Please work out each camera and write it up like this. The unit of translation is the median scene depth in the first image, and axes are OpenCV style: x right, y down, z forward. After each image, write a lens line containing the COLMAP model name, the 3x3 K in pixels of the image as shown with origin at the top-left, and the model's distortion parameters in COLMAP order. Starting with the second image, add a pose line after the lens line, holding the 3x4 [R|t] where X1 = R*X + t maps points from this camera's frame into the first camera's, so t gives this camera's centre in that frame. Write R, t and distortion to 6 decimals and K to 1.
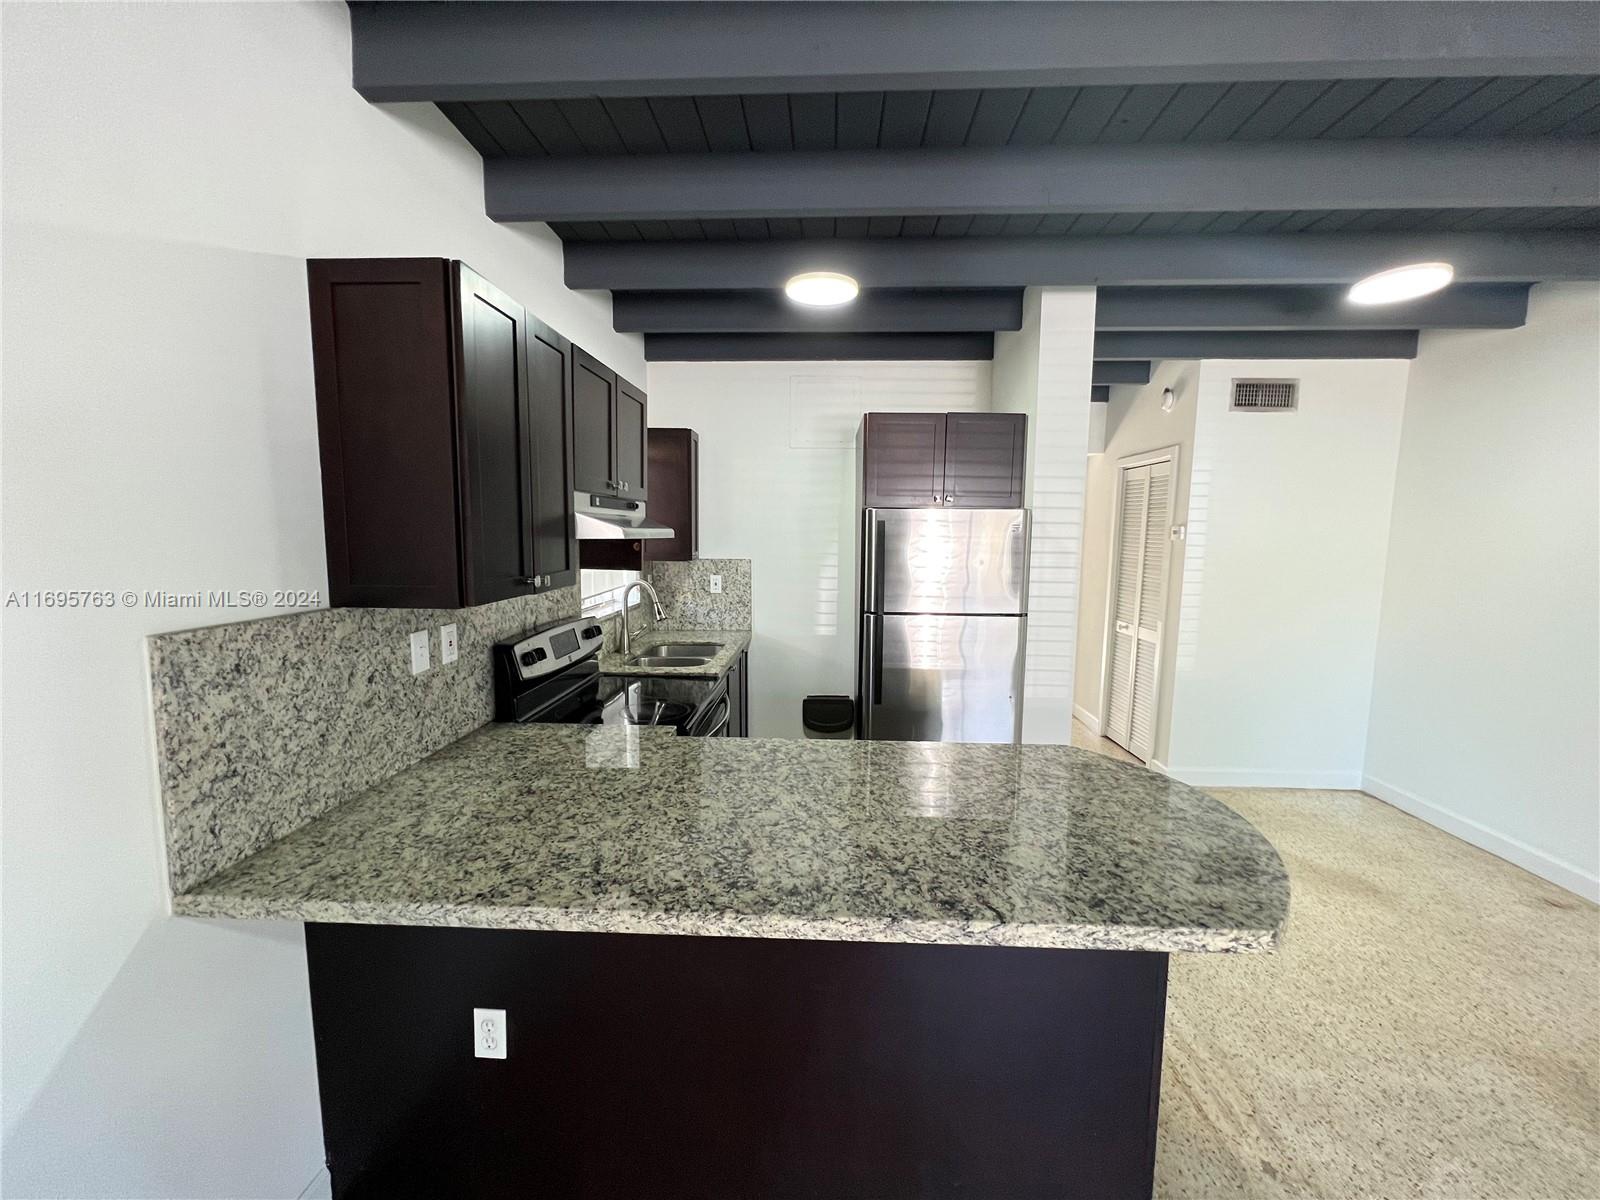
lens RADIAL K [[640.1, 0, 799.6], [0, 640.1, 597.7], [0, 0, 1]] dist [-0.003130, 0.000259]
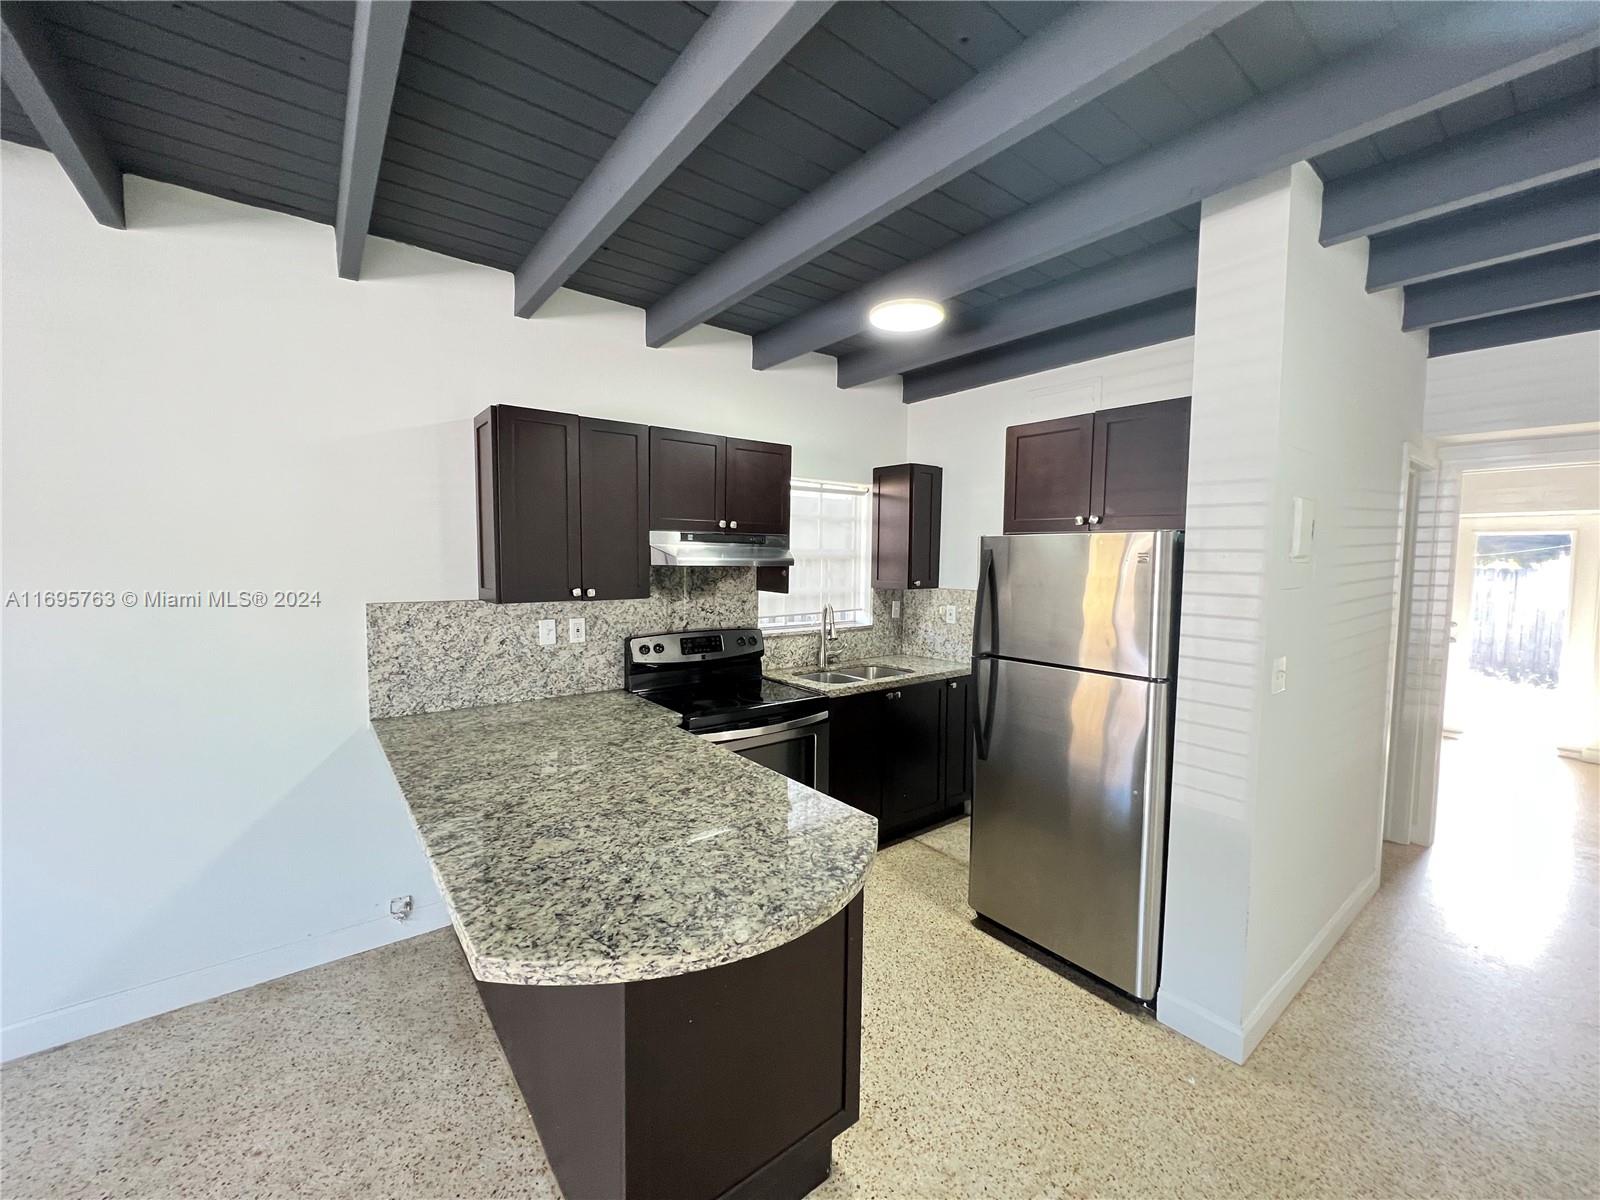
lens RADIAL K [[640.1, 0, 800.5], [0, 640.1, 598.1], [0, 0, 1]] dist [-0.003130, 0.000259]
pose [[0.652596, 0.047839, -0.756194, 1.040009], [-0.083121, 0.996502, -0.008691, -0.041363], [0.753133, 0.068527, 0.654289, 0.395306]]
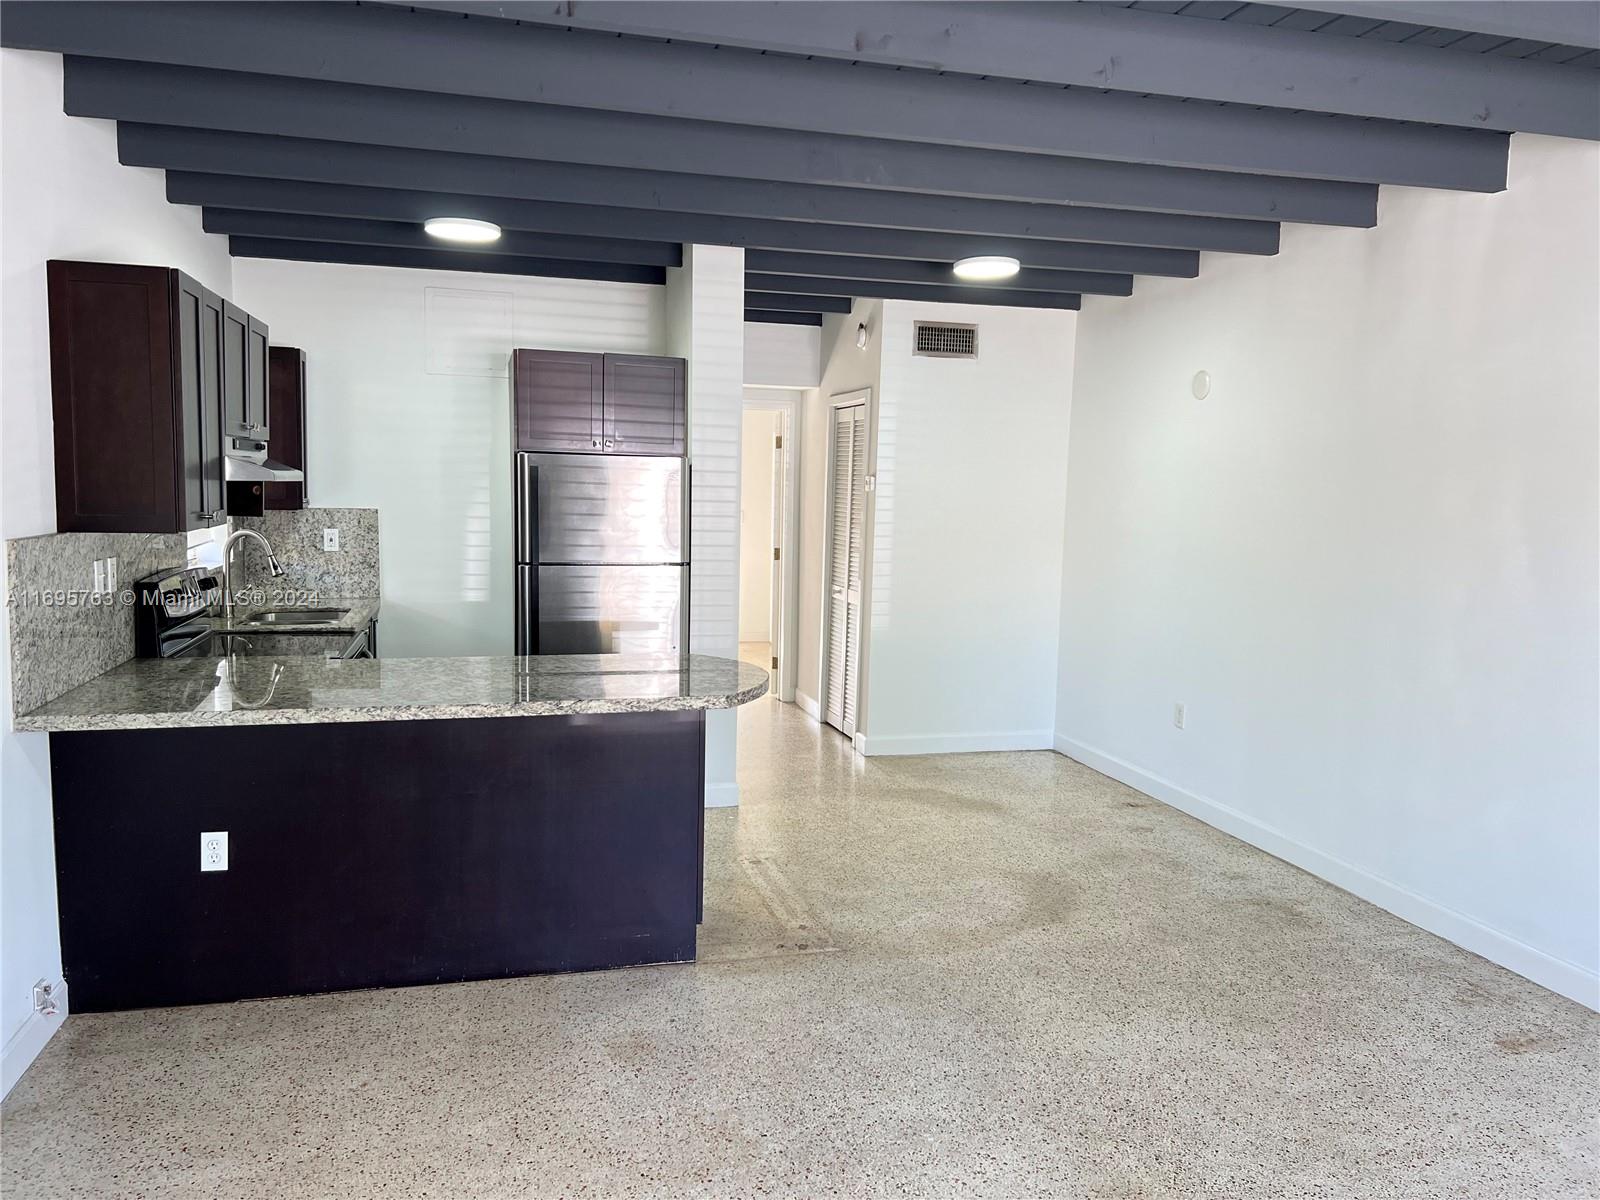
lens RADIAL K [[1201.9, 0, 819.1], [0, 1201.9, 598.6], [0, 0, 1]] dist [0.051509, -0.062210]
pose [[0.950935, -0.018678, 0.308825, -0.044629], [0.019166, 0.999815, 0.001456, 0.137162], [-0.308795, 0.004534, 0.951118, -1.394226]]
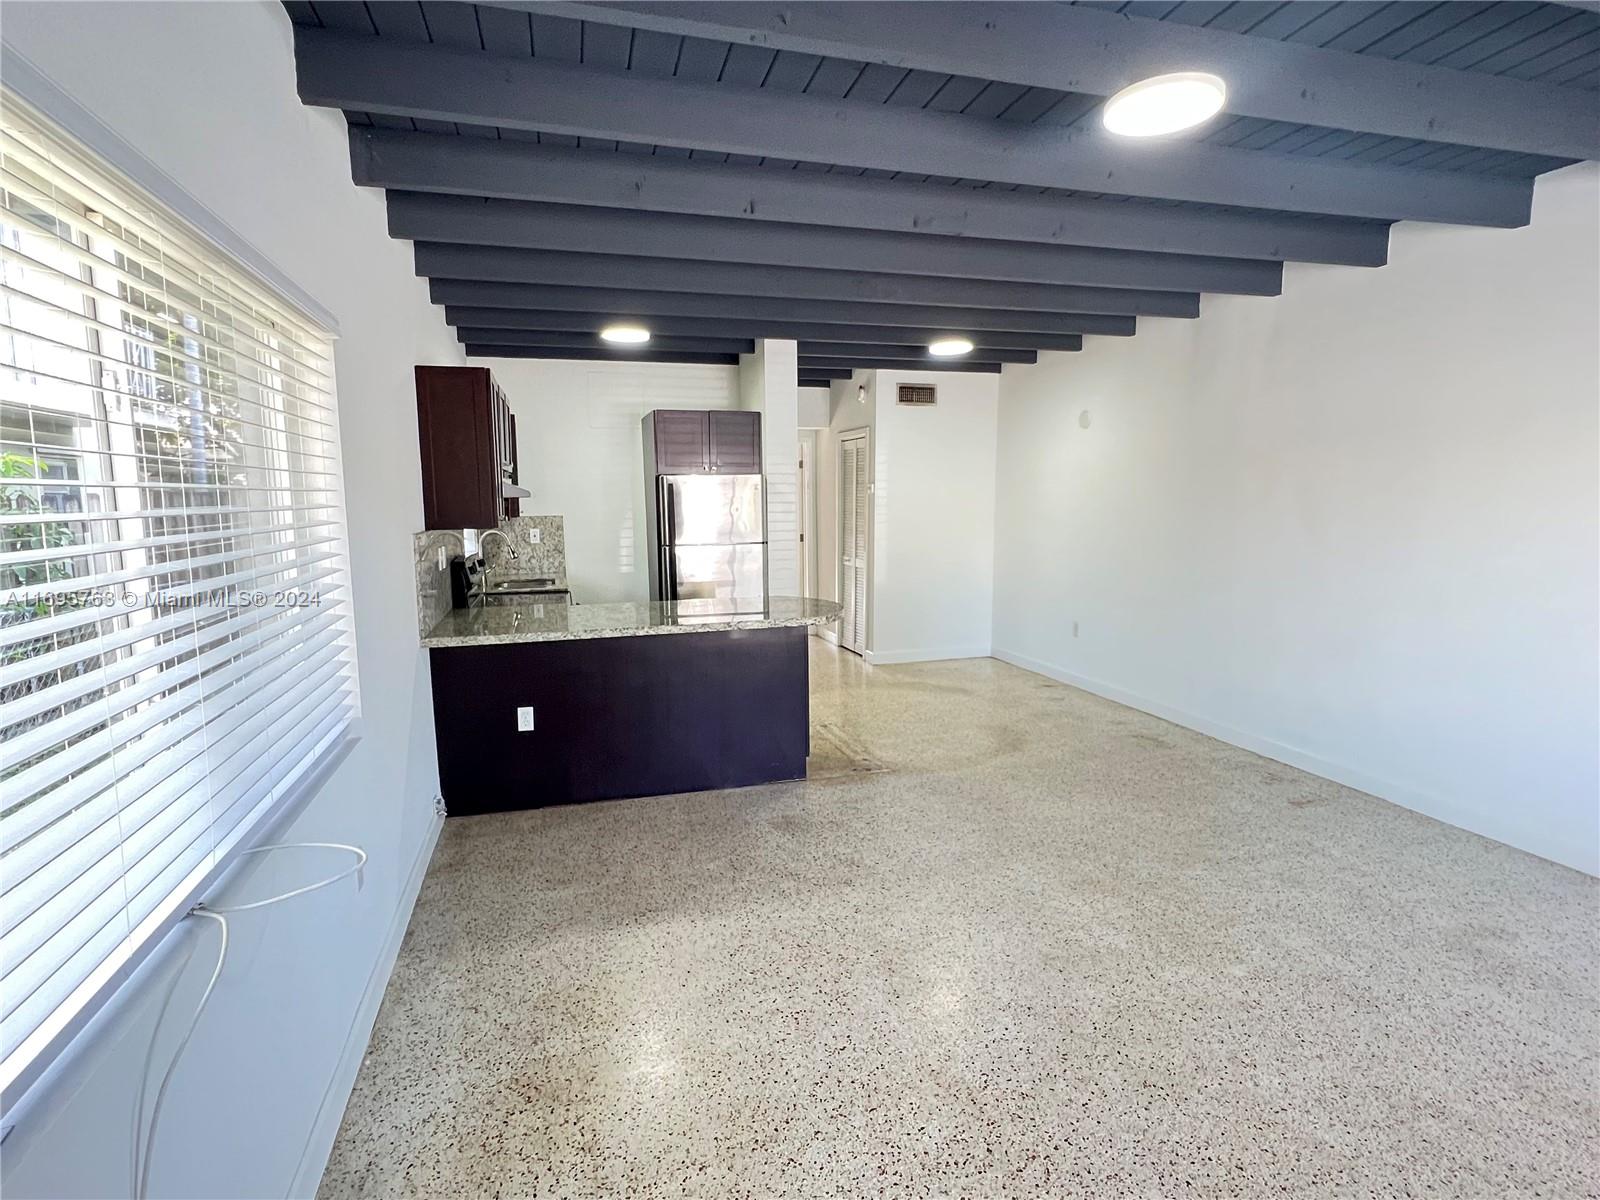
lens RADIAL K [[828.3, 0, 802.2], [0, 828.3, 600.2], [0, 0, 1]] dist [-0.001307, 0.000592]
pose [[0.944843, -0.060583, 0.321872, -0.371675], [0.053029, 0.998074, 0.032196, 0.178375], [-0.323202, -0.013352, 0.946236, -1.574262]]
